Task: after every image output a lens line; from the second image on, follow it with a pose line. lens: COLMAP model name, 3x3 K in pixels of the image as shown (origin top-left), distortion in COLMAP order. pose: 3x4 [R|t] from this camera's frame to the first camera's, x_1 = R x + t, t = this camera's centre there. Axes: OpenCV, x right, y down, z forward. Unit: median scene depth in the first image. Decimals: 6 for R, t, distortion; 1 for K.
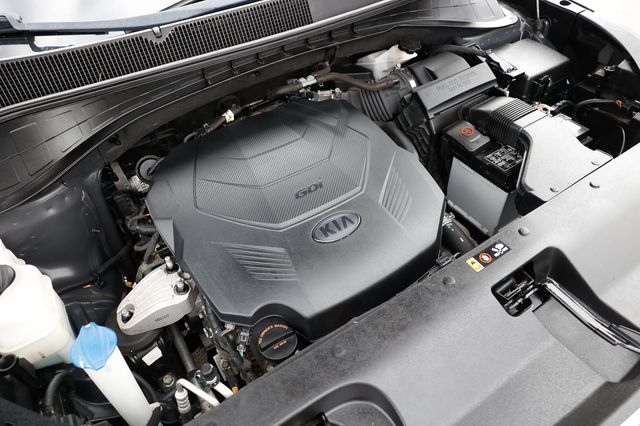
lens RADIAL K [[433.9, 0, 319.6], [0, 433.9, 210.2], [0, 0, 1]] dist [-0.077774, 0.039328]
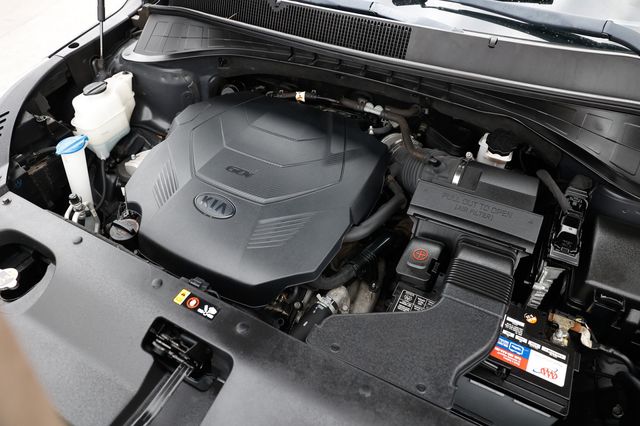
lens RADIAL K [[433.9, 0, 317.1], [0, 433.9, 211.6], [0, 0, 1]] dist [-0.077774, 0.039328]
pose [[0.475489, 0.642856, -0.600538, 0.781740], [-0.620785, 0.728880, 0.288721, -0.404210], [0.623326, 0.235521, 0.745650, 0.303483]]
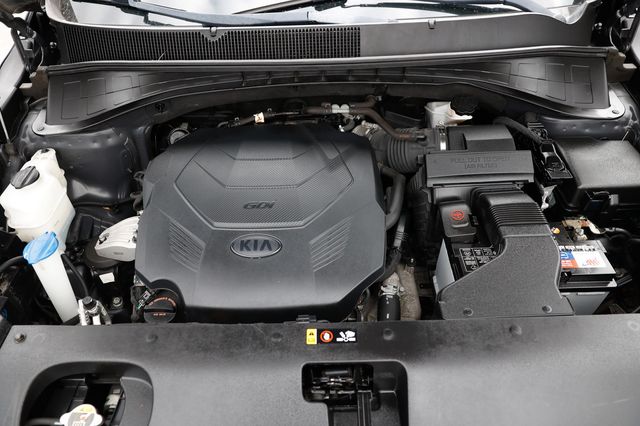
lens RADIAL K [[433.9, 0, 317.7], [0, 433.9, 215.5], [0, 0, 1]] dist [-0.077774, 0.039328]
pose [[0.840460, 0.395664, -0.370239, 0.495700], [-0.382971, 0.917101, 0.110718, -0.194391], [0.383353, 0.048736, 0.922315, 0.049304]]
